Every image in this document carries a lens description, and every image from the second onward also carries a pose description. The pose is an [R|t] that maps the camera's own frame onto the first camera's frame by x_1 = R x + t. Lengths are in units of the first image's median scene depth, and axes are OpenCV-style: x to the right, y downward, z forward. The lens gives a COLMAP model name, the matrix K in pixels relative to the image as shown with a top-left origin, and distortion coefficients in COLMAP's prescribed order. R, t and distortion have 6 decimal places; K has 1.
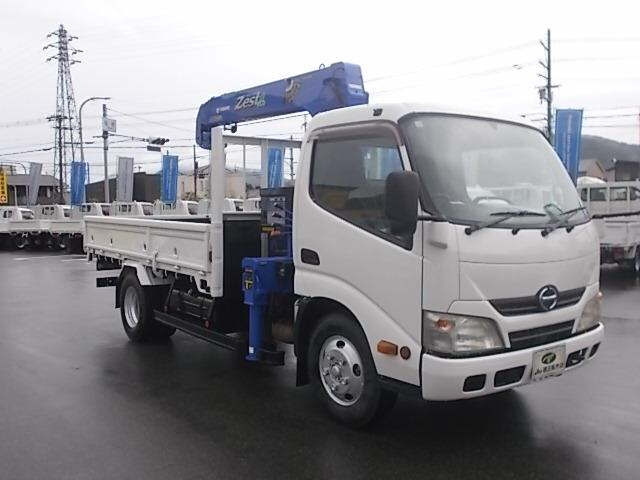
lens RADIAL K [[607.7, 0, 319.7], [0, 607.7, 238.8], [0, 0, 1]] dist [-0.008075, 0.000000]
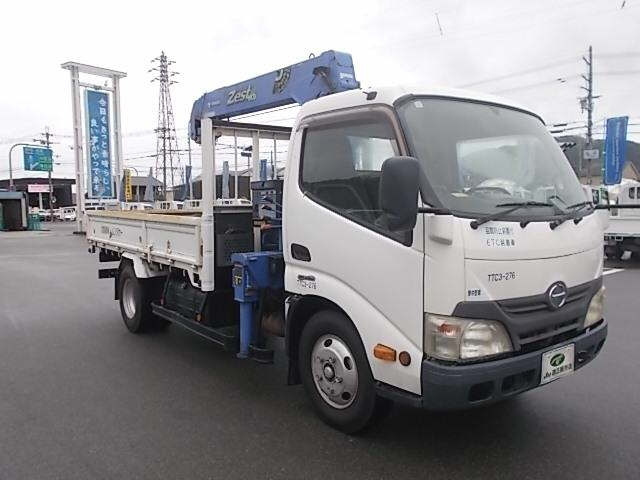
lens RADIAL K [[530.0, 0, 320.5], [0, 530.0, 239.6], [0, 0, 1]] dist [0.004375, 0.004081]
pose [[0.999864, -0.009616, 0.013382, 0.004582], [0.009314, 0.999706, 0.022409, -0.008189], [-0.013593, -0.022281, 0.999659, 0.173419]]
